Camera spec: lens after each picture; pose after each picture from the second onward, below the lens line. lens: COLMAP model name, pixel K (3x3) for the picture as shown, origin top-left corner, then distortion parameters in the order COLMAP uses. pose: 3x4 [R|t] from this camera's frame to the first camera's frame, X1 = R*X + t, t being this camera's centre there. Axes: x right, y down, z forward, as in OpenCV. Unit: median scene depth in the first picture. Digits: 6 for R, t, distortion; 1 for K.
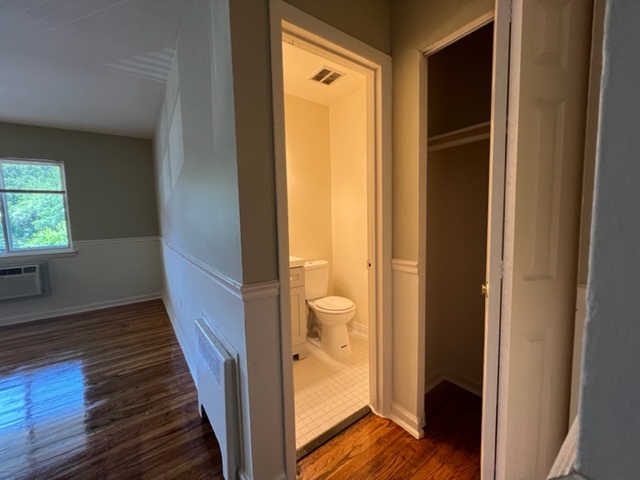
lens RADIAL K [[257.3, 0, 318.8], [0, 257.3, 239.5], [0, 0, 1]] dist [0.000728, 0.000087]
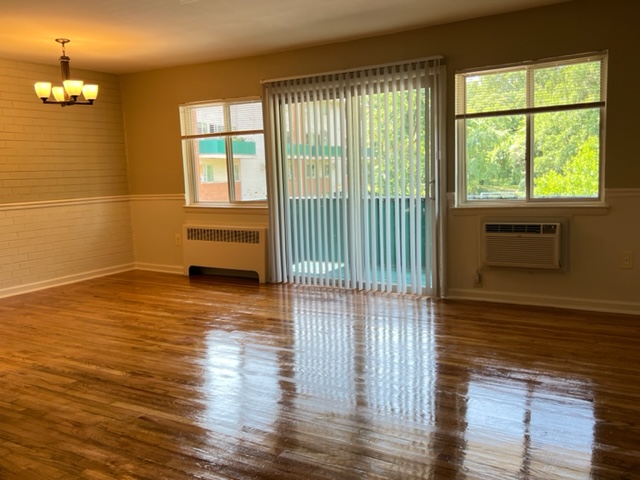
lens RADIAL K [[590.1, 0, 321.6], [0, 590.1, 242.3], [0, 0, 1]] dist [0.001190, 0.000000]
pose [[0.386170, 0.123363, -0.914141, 0.030639], [-0.057710, 0.992307, 0.109533, 0.018160], [0.920621, 0.010457, 0.390318, -0.112038]]
